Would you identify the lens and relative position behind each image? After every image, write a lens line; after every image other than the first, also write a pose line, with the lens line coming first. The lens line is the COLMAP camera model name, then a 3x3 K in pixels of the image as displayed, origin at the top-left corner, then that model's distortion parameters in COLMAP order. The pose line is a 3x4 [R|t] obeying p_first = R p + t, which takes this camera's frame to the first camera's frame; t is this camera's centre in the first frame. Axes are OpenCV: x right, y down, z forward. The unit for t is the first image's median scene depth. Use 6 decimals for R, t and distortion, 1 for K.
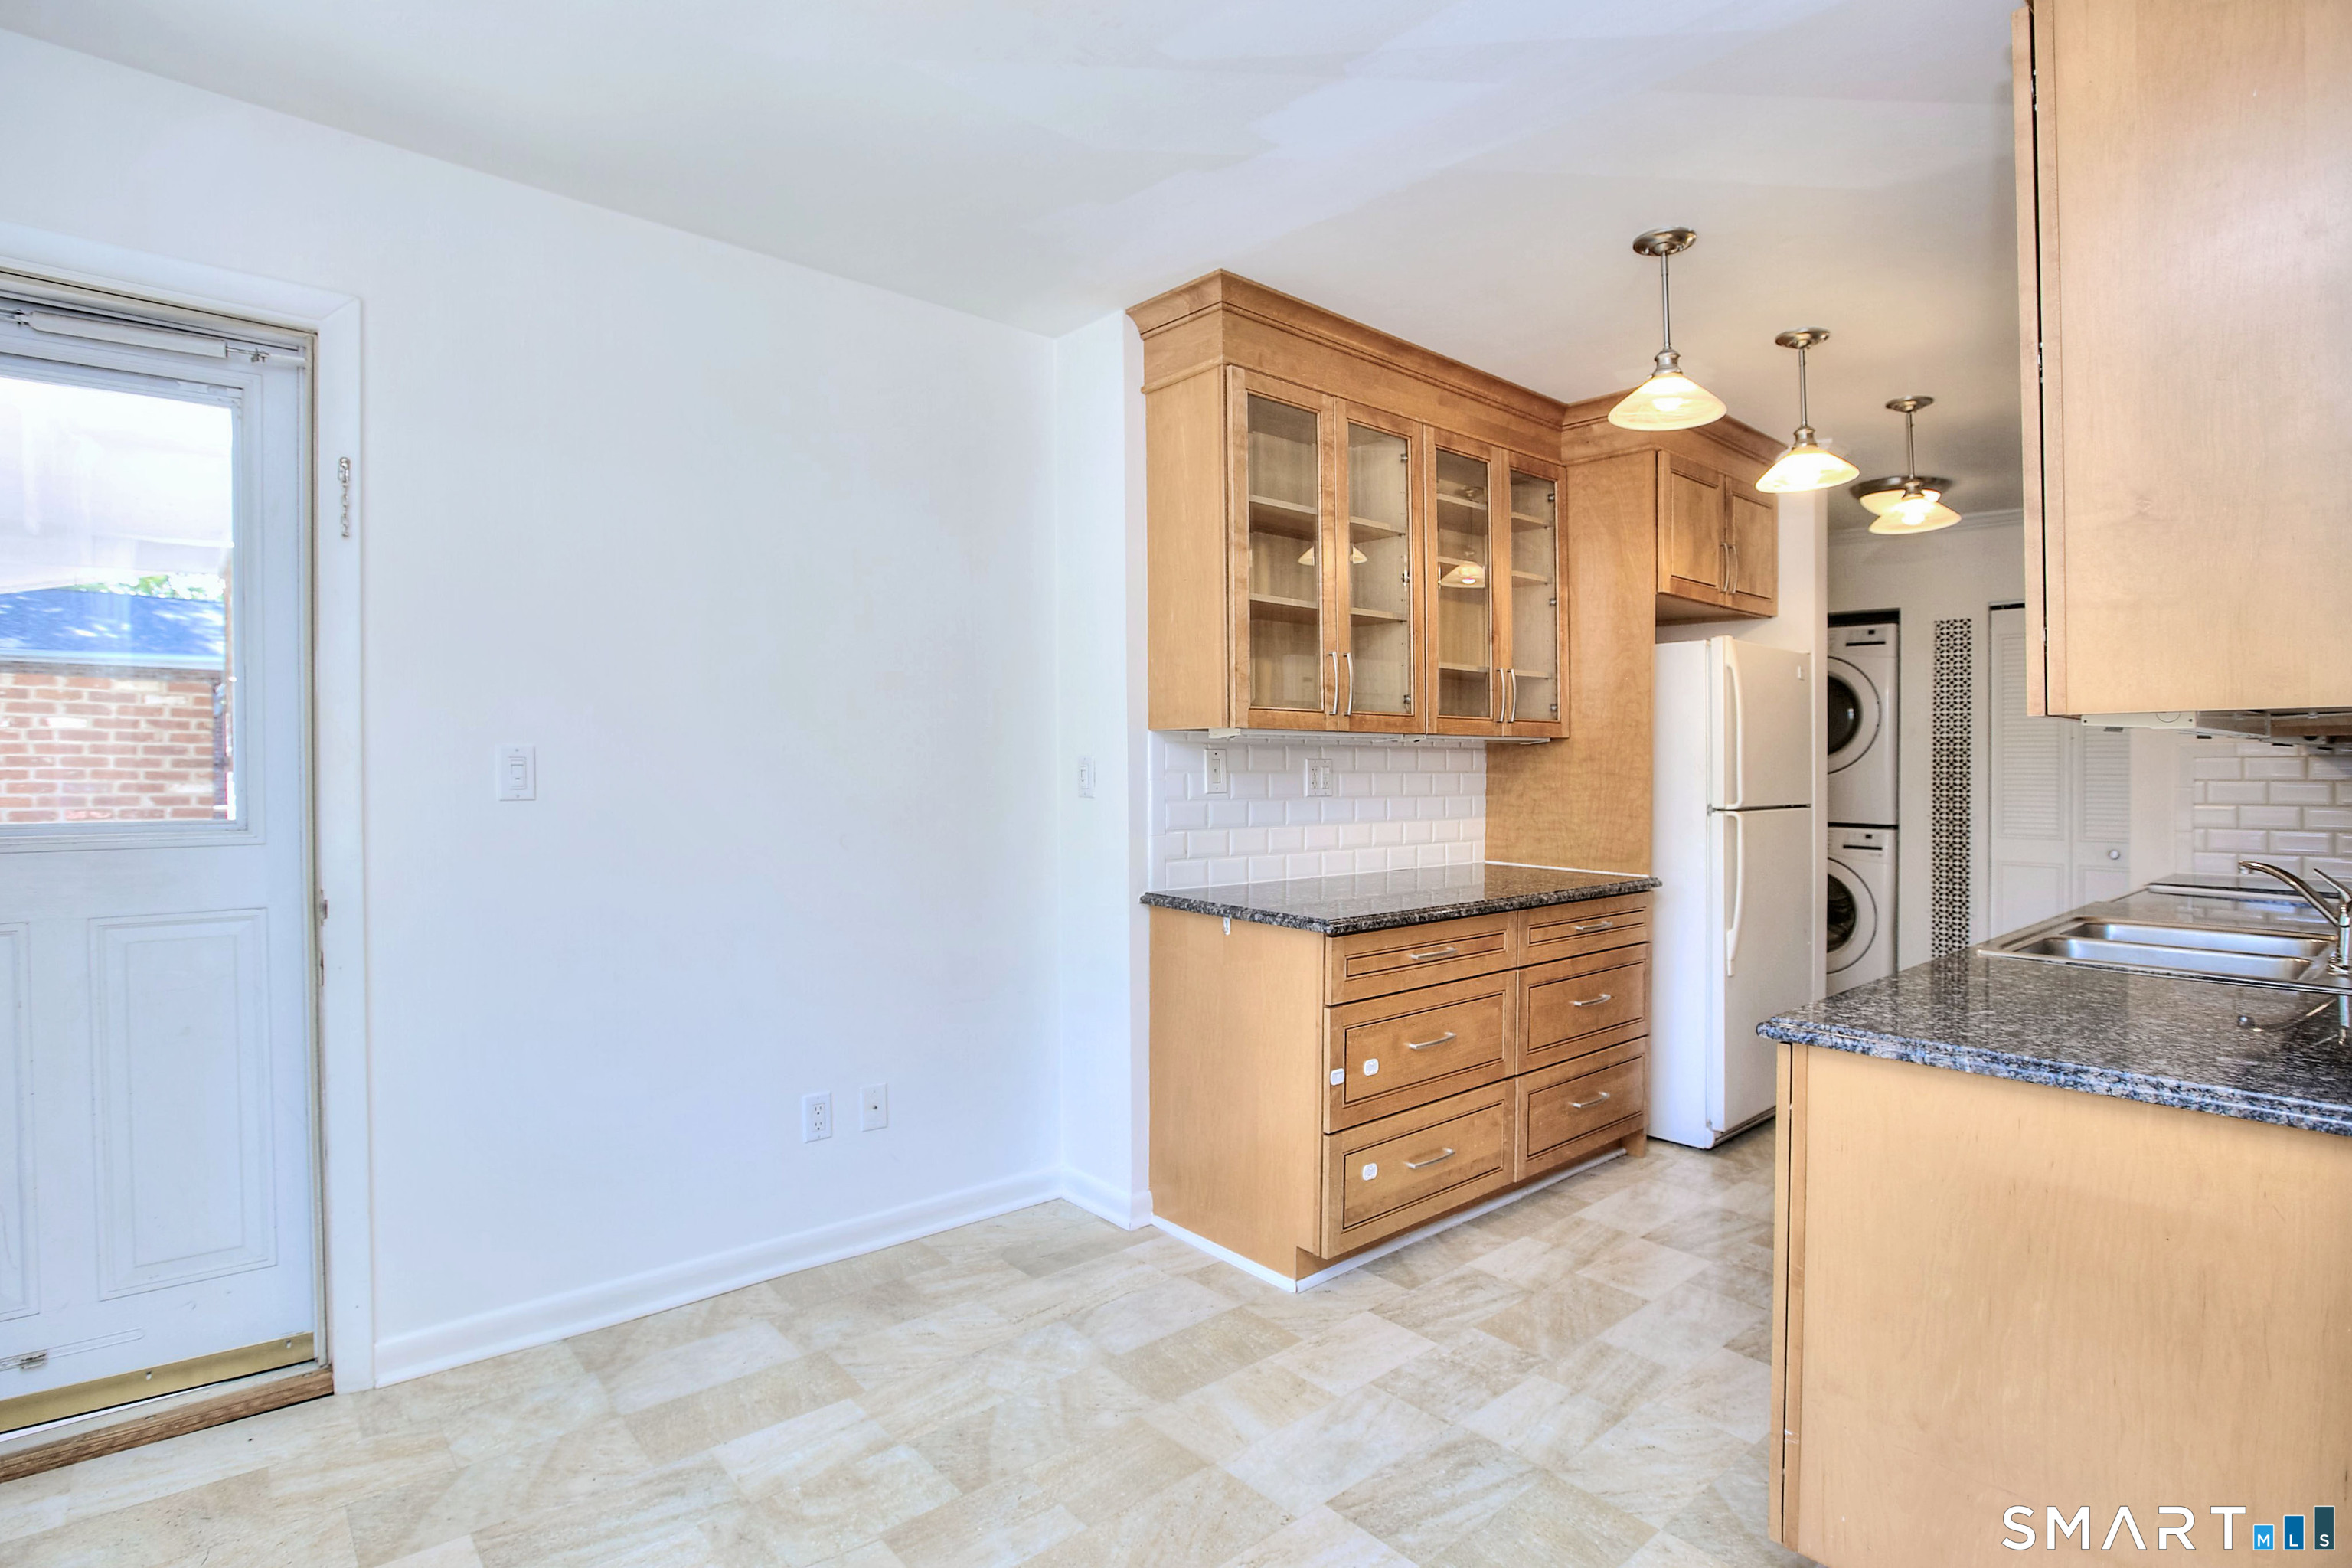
lens RADIAL K [[1177.5, 0, 1171.2], [0, 1177.5, 799.5], [0, 0, 1]] dist [-0.077665, 0.028465]
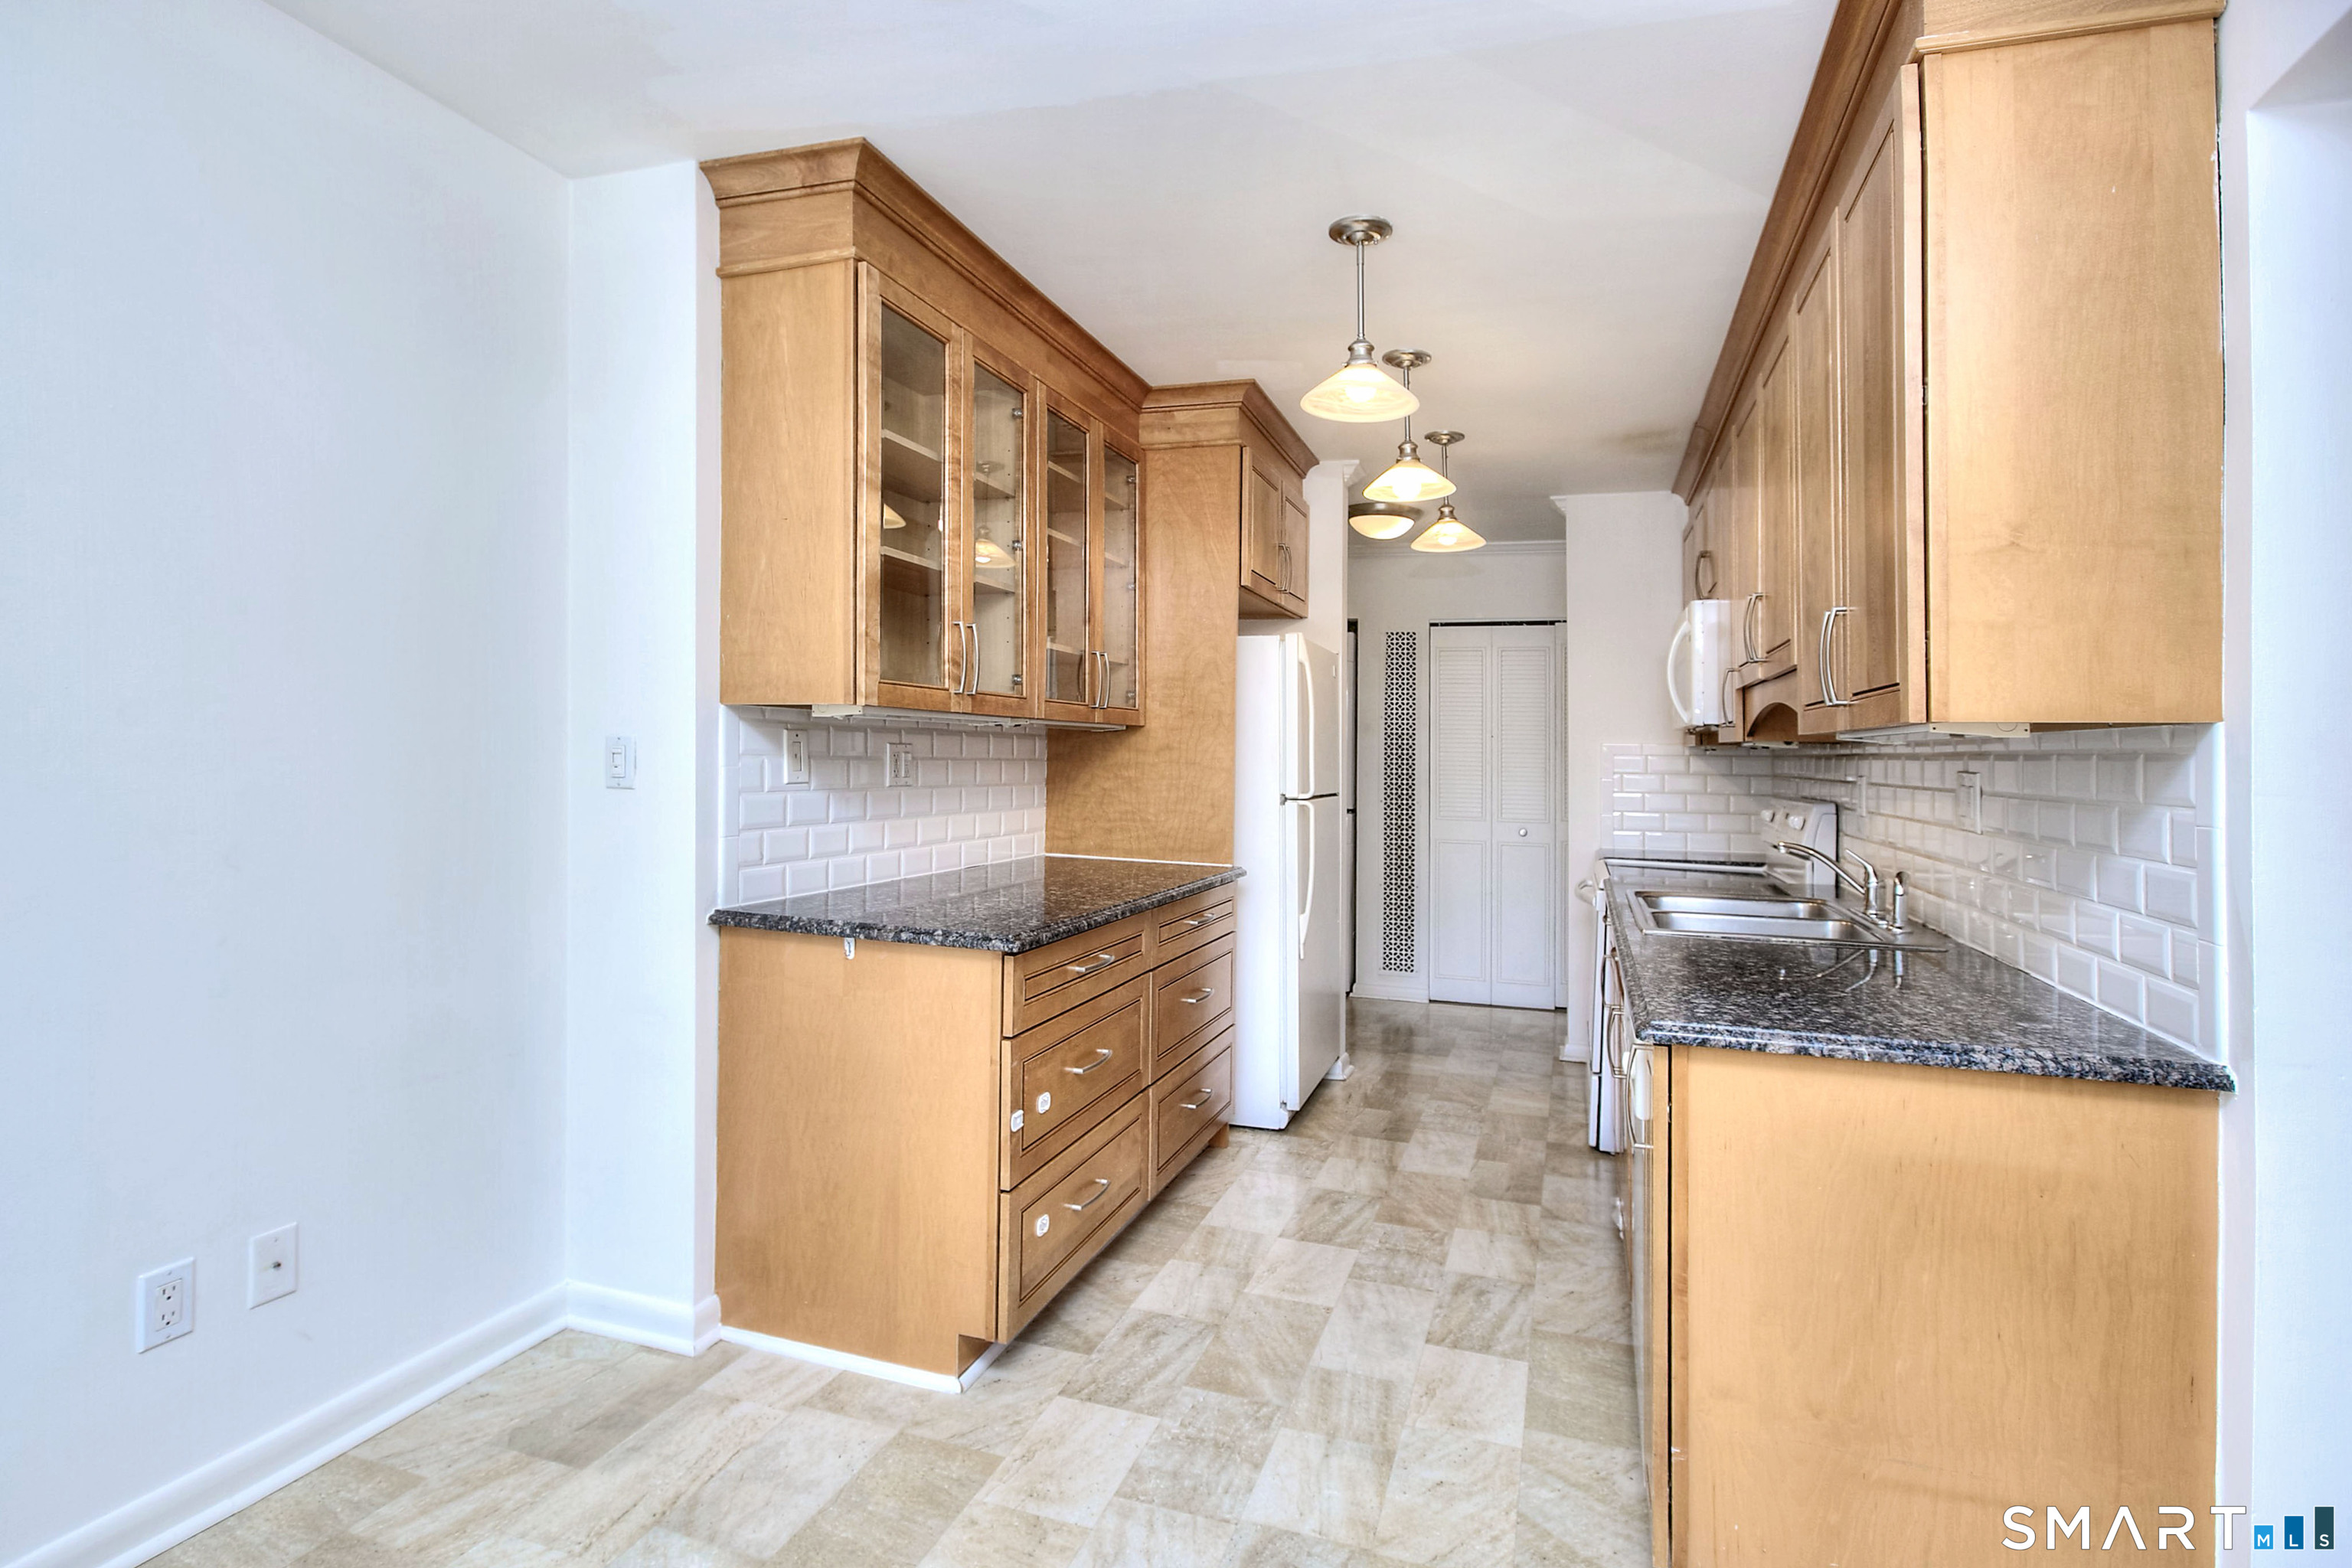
lens RADIAL K [[1147.5, 0, 1211.5], [0, 1147.5, 756.5], [0, 0, 1]] dist [-0.017931, 0.002140]
pose [[0.845711, 0.012112, 0.533504, -0.159727], [0.000421, 0.999727, -0.023364, -0.005947], [-0.533641, 0.019983, 0.845475, 0.191867]]
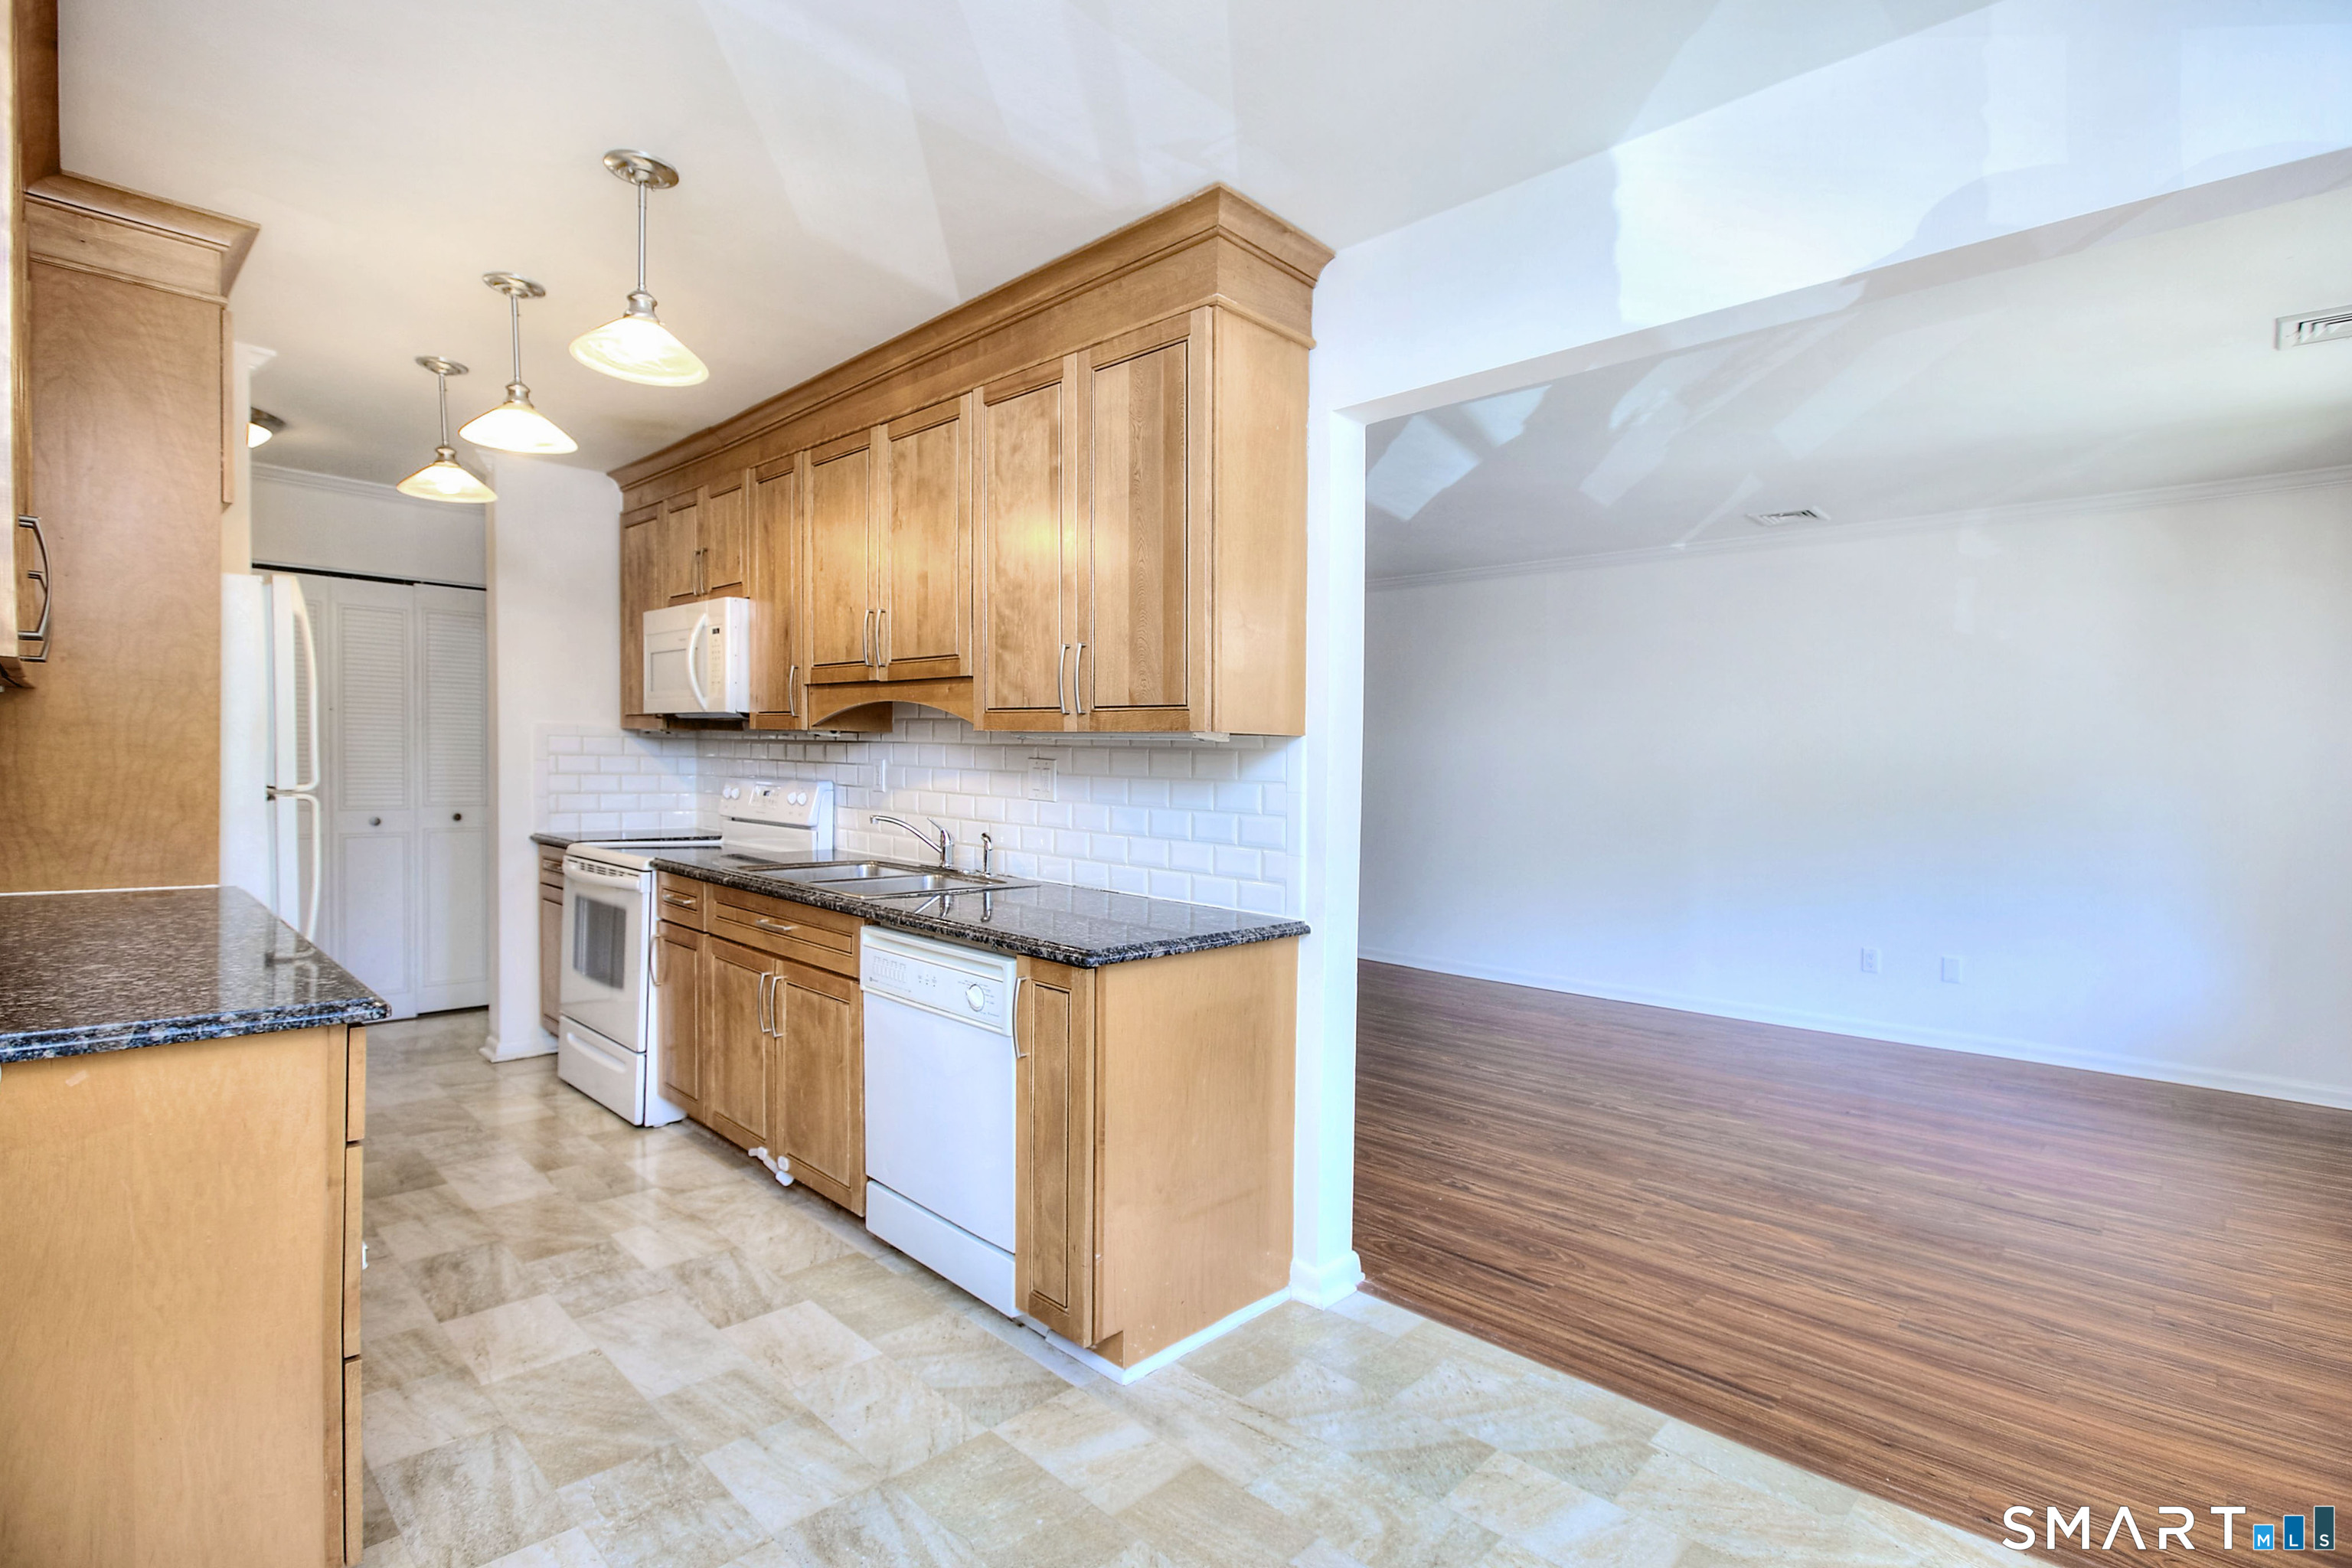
lens RADIAL K [[1098.1, 0, 1186.0], [0, 1098.1, 773.6], [0, 0, 1]] dist [-0.002250, 0.000042]
pose [[-0.088610, -0.018014, 0.995903, -0.387104], [0.005720, 0.999811, 0.018594, -0.017002], [-0.996050, 0.007345, -0.088490, 0.525343]]
